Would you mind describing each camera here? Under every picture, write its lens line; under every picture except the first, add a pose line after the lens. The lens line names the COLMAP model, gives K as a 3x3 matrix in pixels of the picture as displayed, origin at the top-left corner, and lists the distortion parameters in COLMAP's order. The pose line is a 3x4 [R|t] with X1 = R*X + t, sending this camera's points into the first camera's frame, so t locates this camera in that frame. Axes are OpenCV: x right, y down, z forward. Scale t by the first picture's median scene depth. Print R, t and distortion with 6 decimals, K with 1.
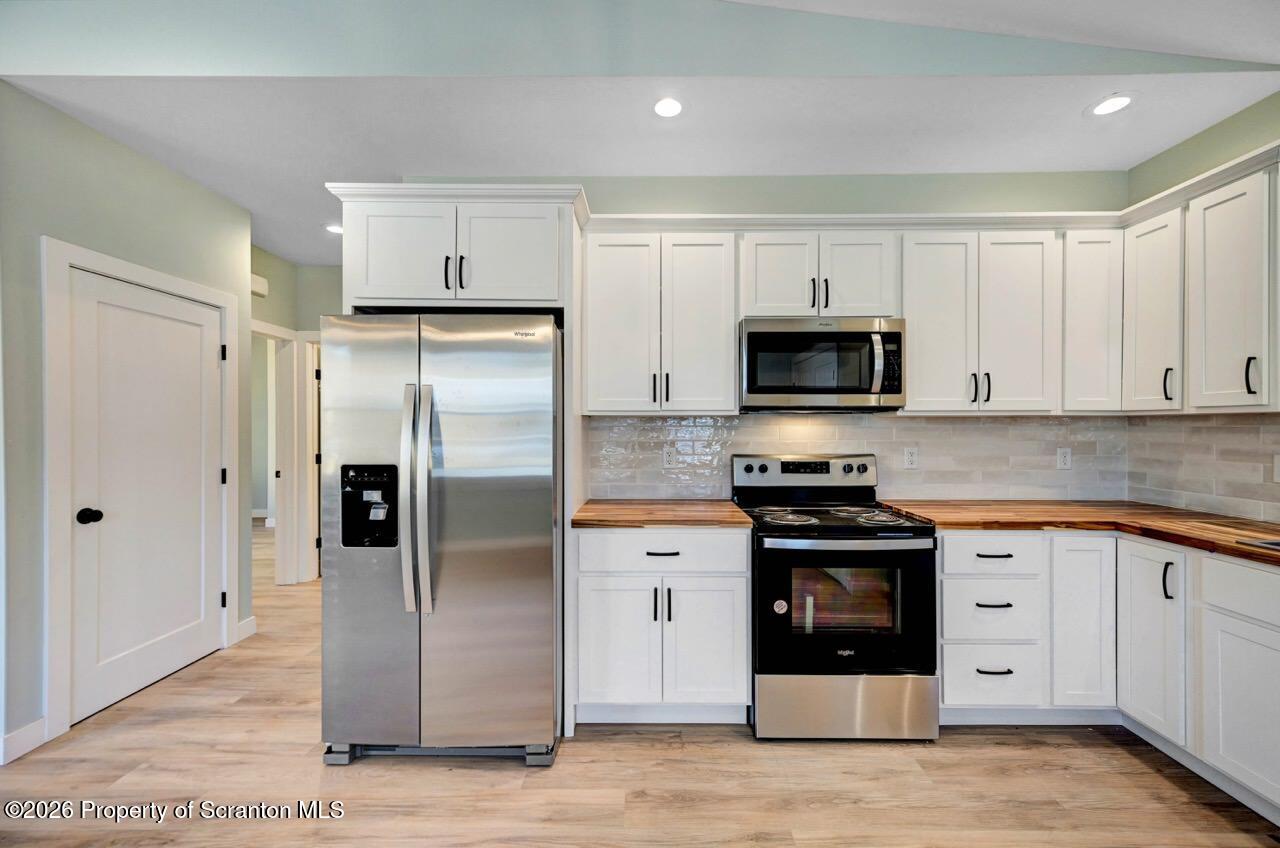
lens RADIAL K [[512.1, 0, 635.9], [0, 512.1, 424.3], [0, 0, 1]] dist [0.004386, 0.001007]
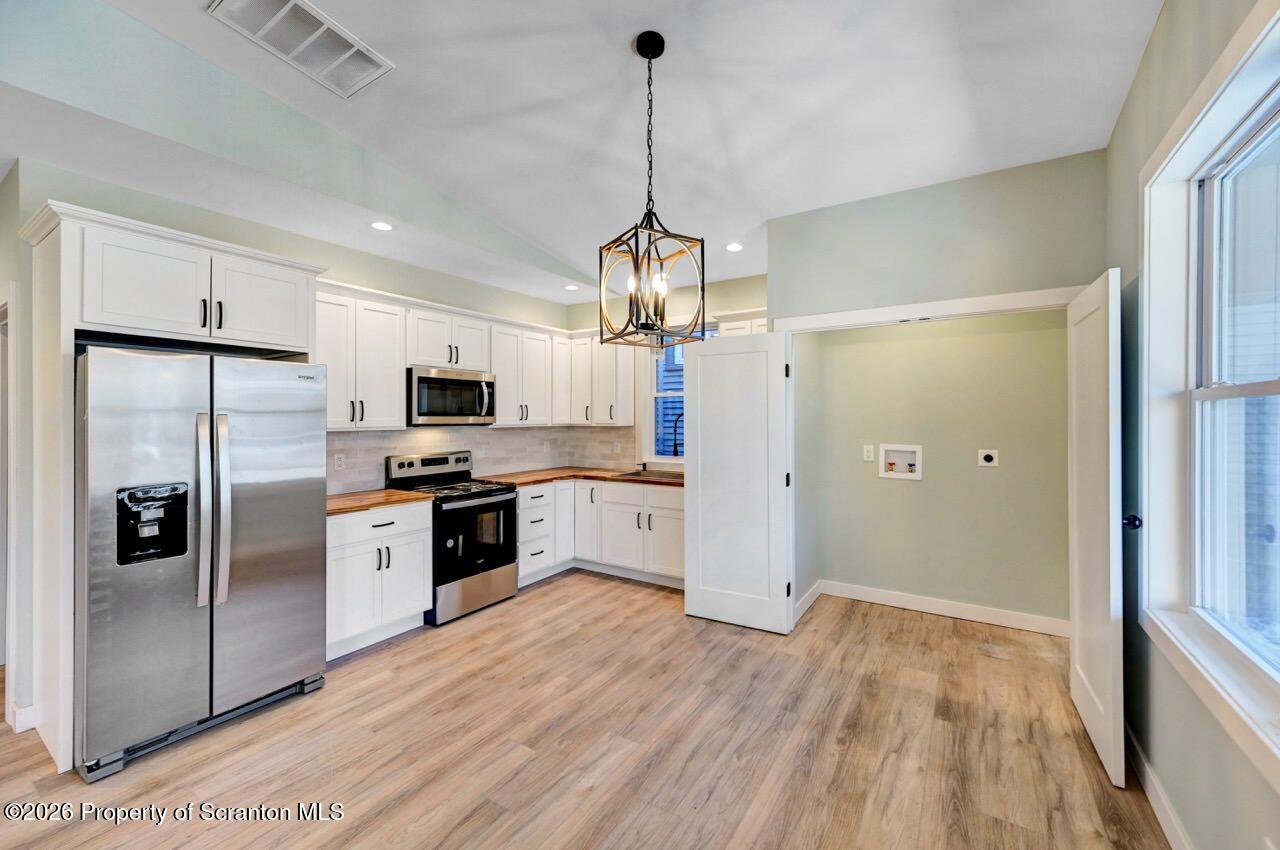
lens RADIAL K [[512.1, 0, 637.9], [0, 512.1, 418.3], [0, 0, 1]] dist [0.004386, 0.001007]
pose [[0.534040, -0.002465, 0.845456, -0.785524], [0.000728, 0.999997, 0.002456, -0.059888], [-0.845459, -0.000697, 0.534040, -0.417081]]
